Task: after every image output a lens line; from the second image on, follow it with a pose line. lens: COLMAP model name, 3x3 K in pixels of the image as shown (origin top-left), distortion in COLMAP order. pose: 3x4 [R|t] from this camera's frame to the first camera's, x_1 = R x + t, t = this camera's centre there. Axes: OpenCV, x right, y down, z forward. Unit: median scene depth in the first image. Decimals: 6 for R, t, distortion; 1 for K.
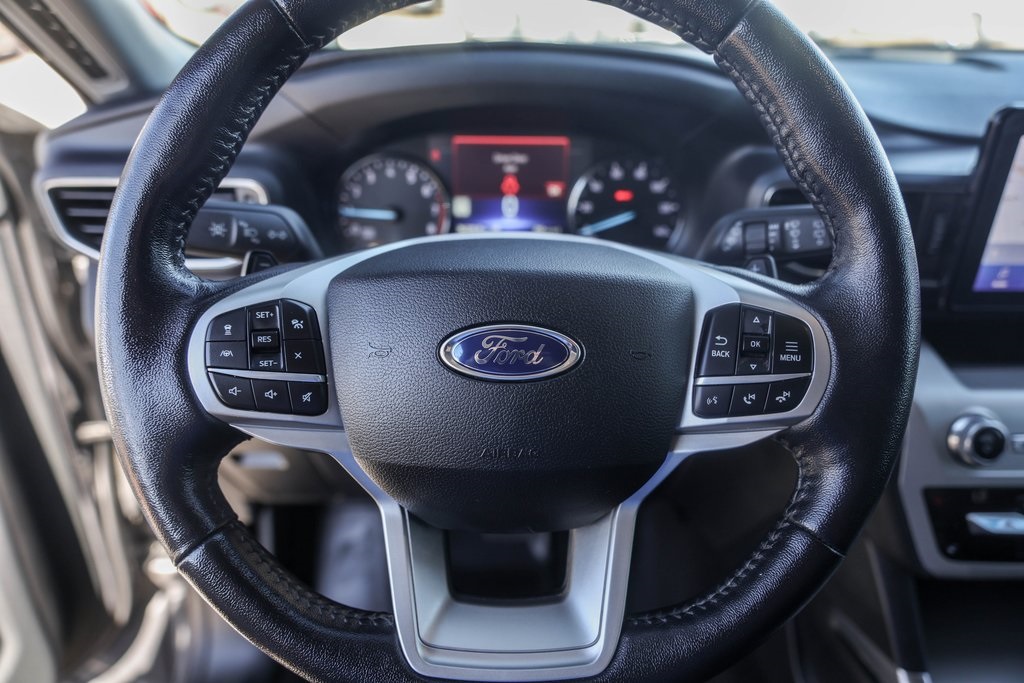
lens RADIAL K [[687.6, 0, 512.0], [0, 687.6, 341.5], [0, 0, 1]] dist [-0.017686, 0.006186]
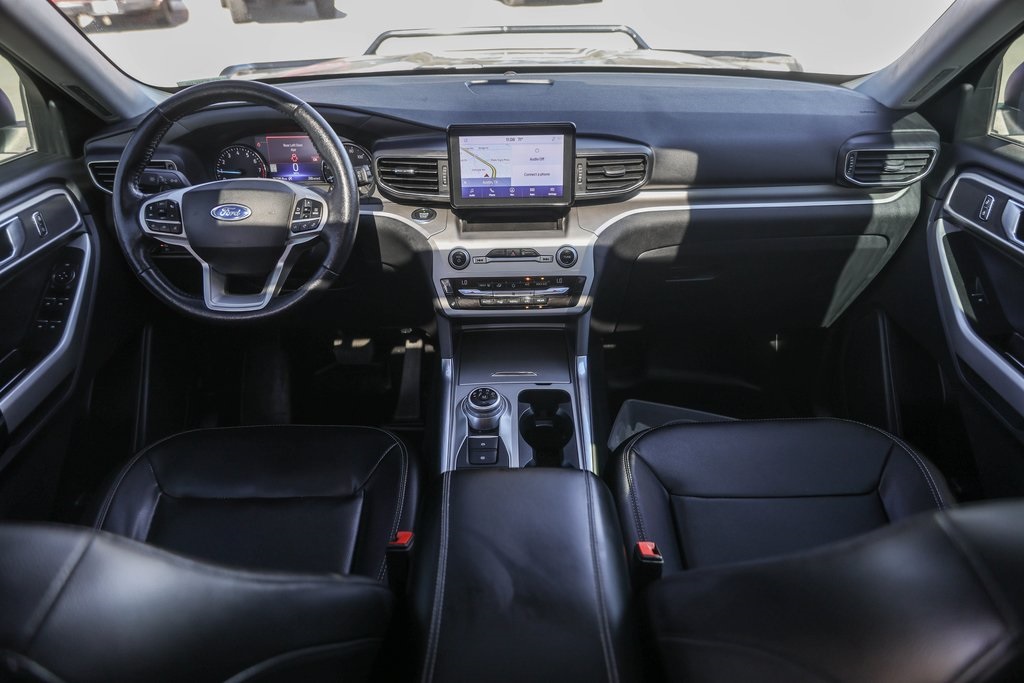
lens RADIAL K [[687.6, 0, 512.0], [0, 687.6, 341.5], [0, 0, 1]] dist [-0.017686, 0.006186]
pose [[0.999745, -0.011682, -0.019321, 1.329374], [0.012873, 0.997950, 0.062689, 0.421268], [0.018549, -0.062921, 0.997846, -2.216562]]
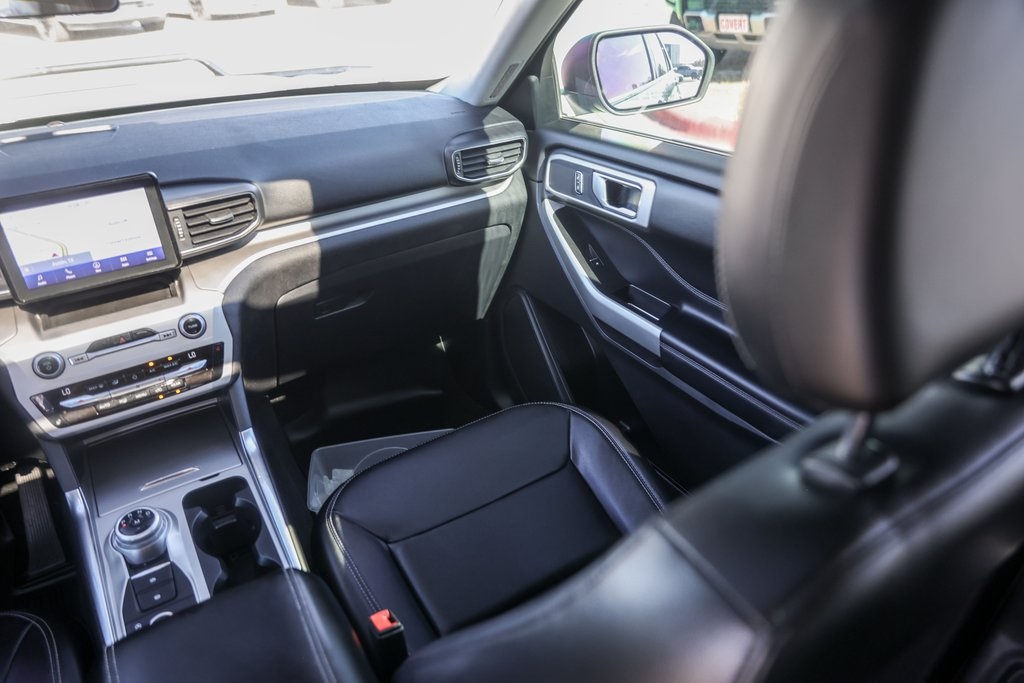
lens RADIAL K [[687.6, 0, 512.0], [0, 687.6, 341.5], [0, 0, 1]] dist [-0.017686, 0.006186]
pose [[0.856182, -0.289277, 0.428102, 1.446201], [0.269032, 0.956988, 0.108606, 0.323780], [-0.441106, 0.022186, 0.897181, -1.948630]]
